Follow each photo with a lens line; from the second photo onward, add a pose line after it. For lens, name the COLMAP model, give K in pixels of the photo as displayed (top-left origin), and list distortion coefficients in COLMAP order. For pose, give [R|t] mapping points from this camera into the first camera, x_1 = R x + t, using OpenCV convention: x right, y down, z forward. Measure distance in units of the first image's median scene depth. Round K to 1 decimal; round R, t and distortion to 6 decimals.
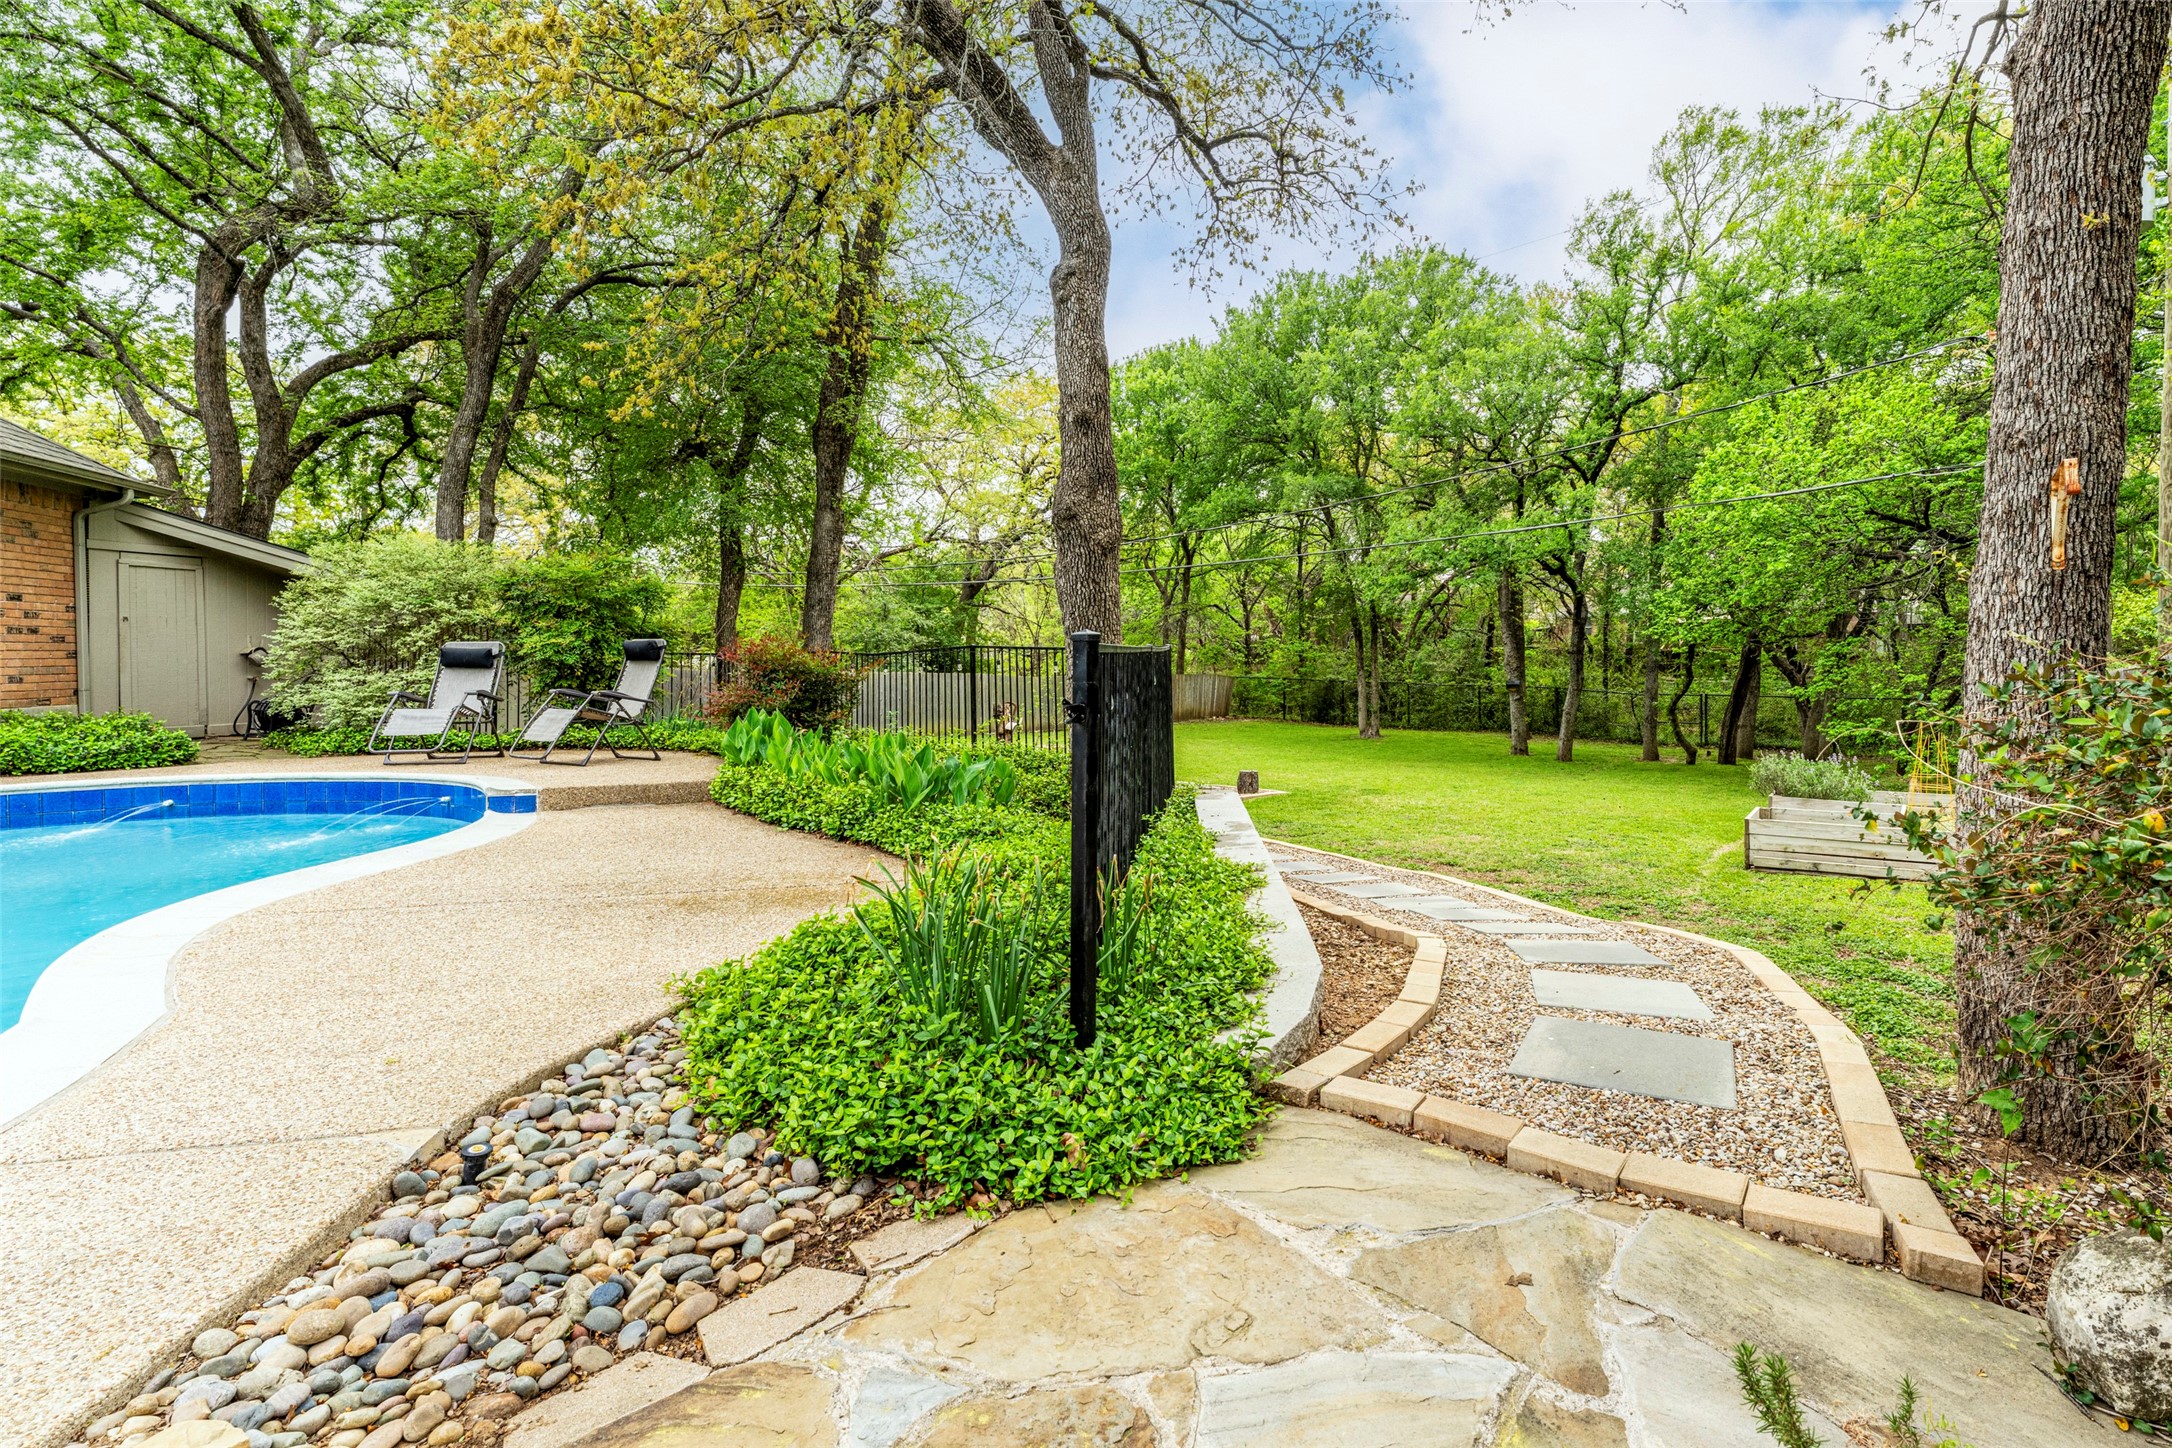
lens RADIAL K [[913.5, 0, 1137.9], [0, 913.5, 678.1], [0, 0, 1]] dist [-0.001609, -0.000889]
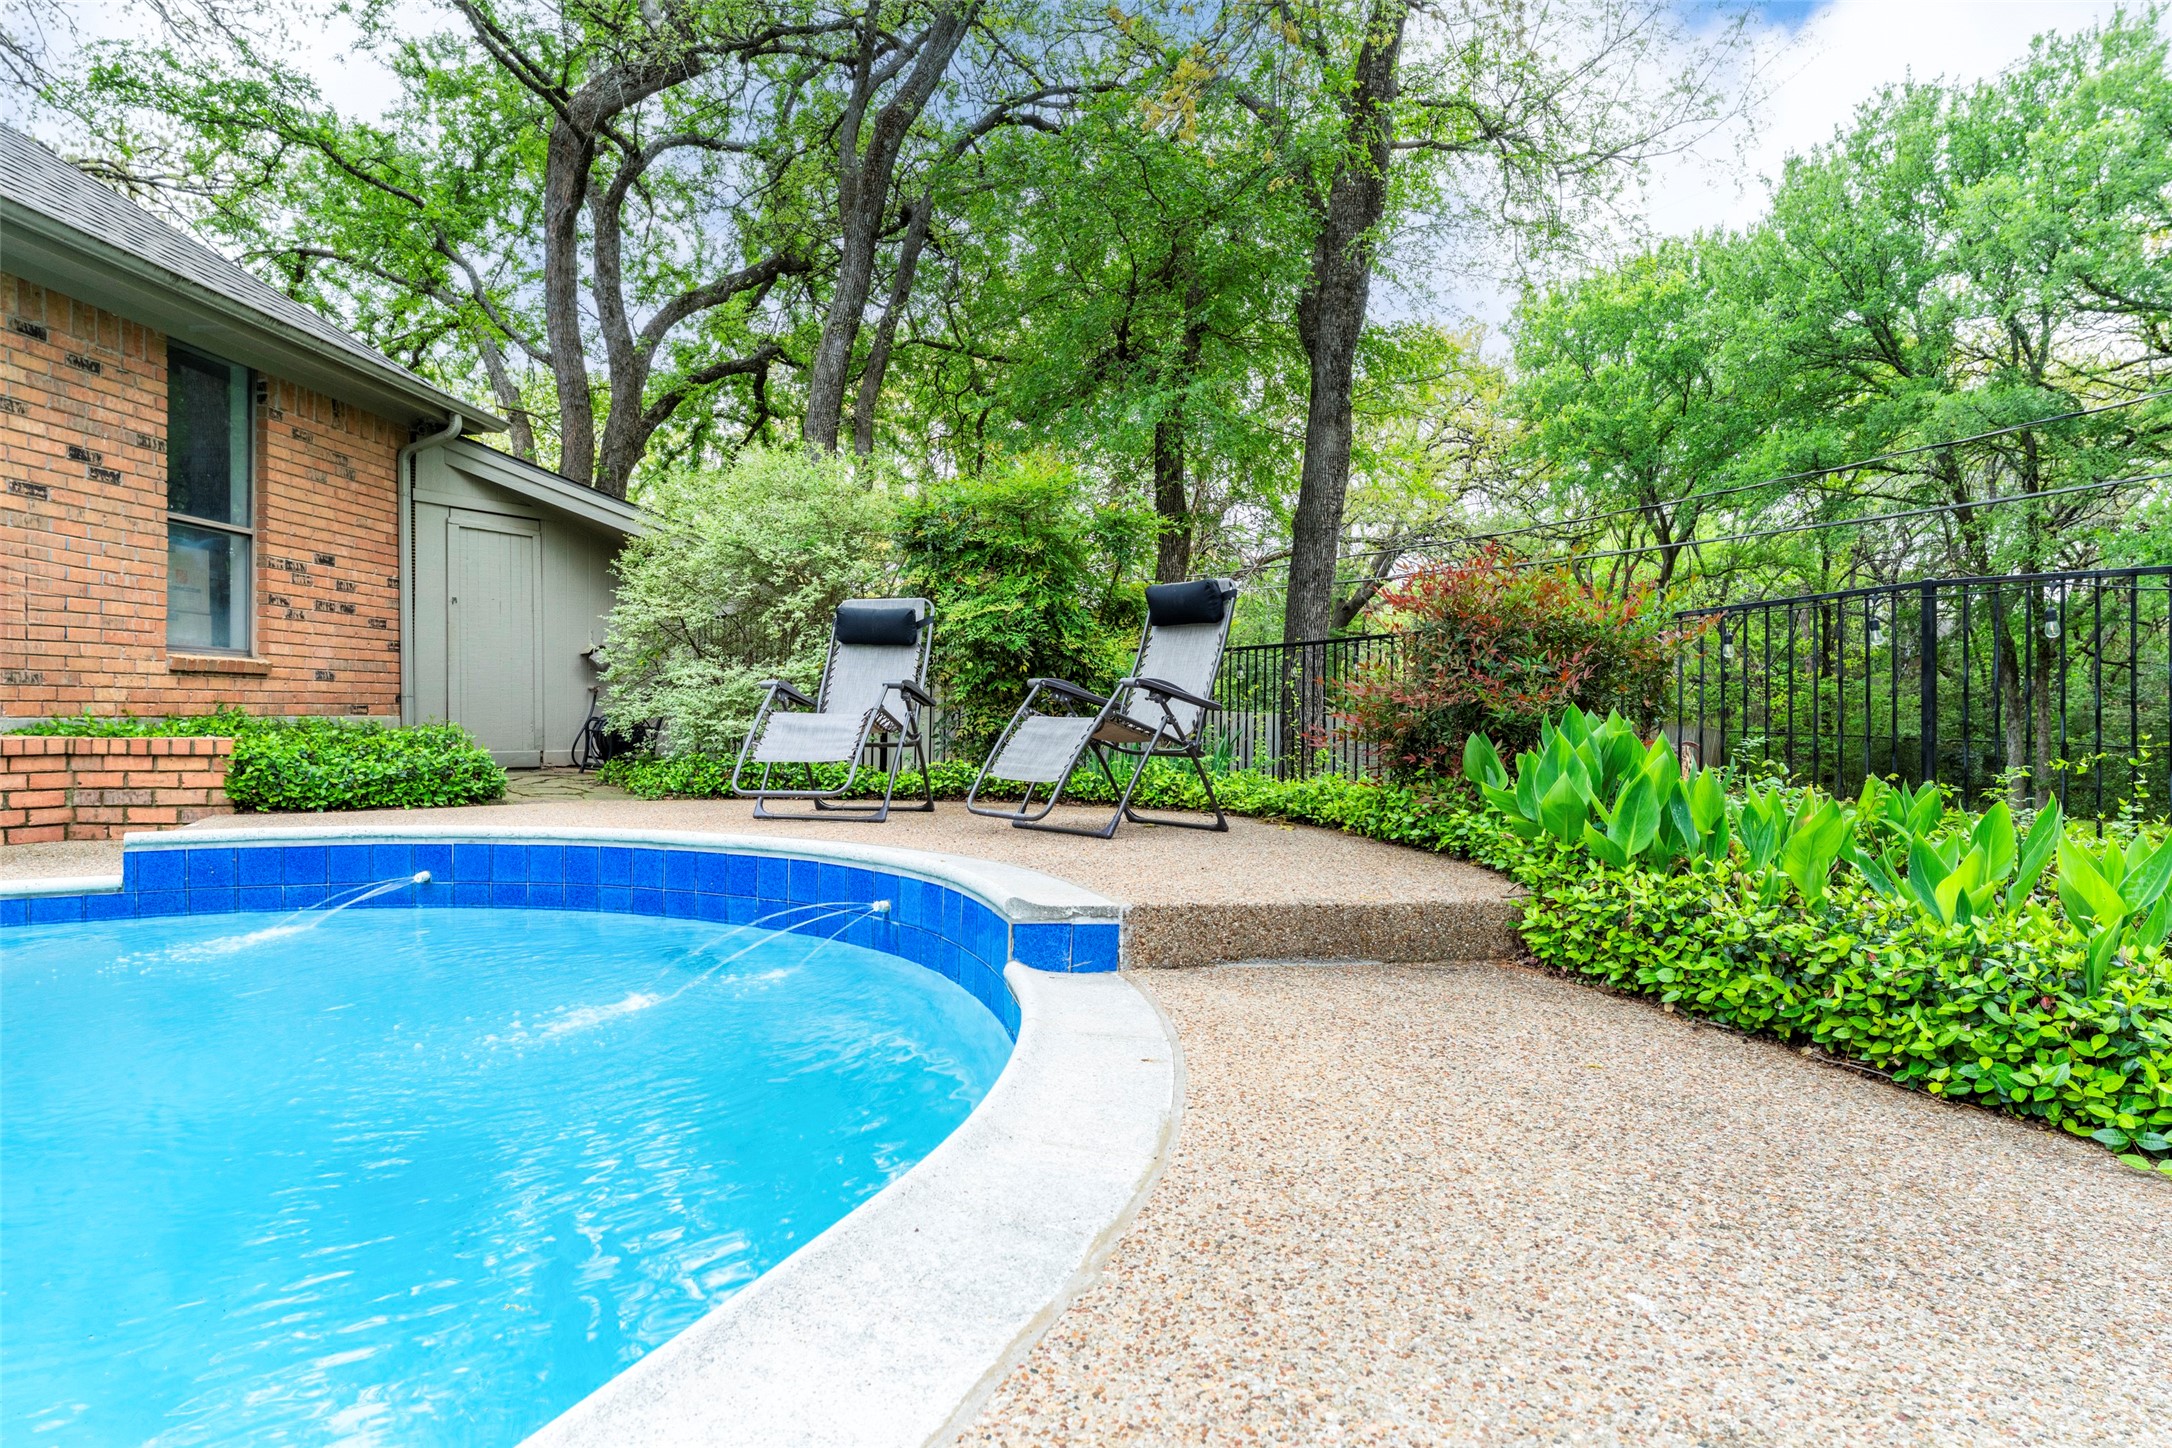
lens RADIAL K [[1200.2, 0, 1083.9], [0, 1200.2, 730.0], [0, 0, 1]] dist [0.000059, 0.000134]
pose [[0.920412, 0.012905, -0.390736, -0.307574], [-0.012082, 0.999917, 0.004566, 0.031053], [0.390763, 0.000518, 0.920491, 0.351775]]
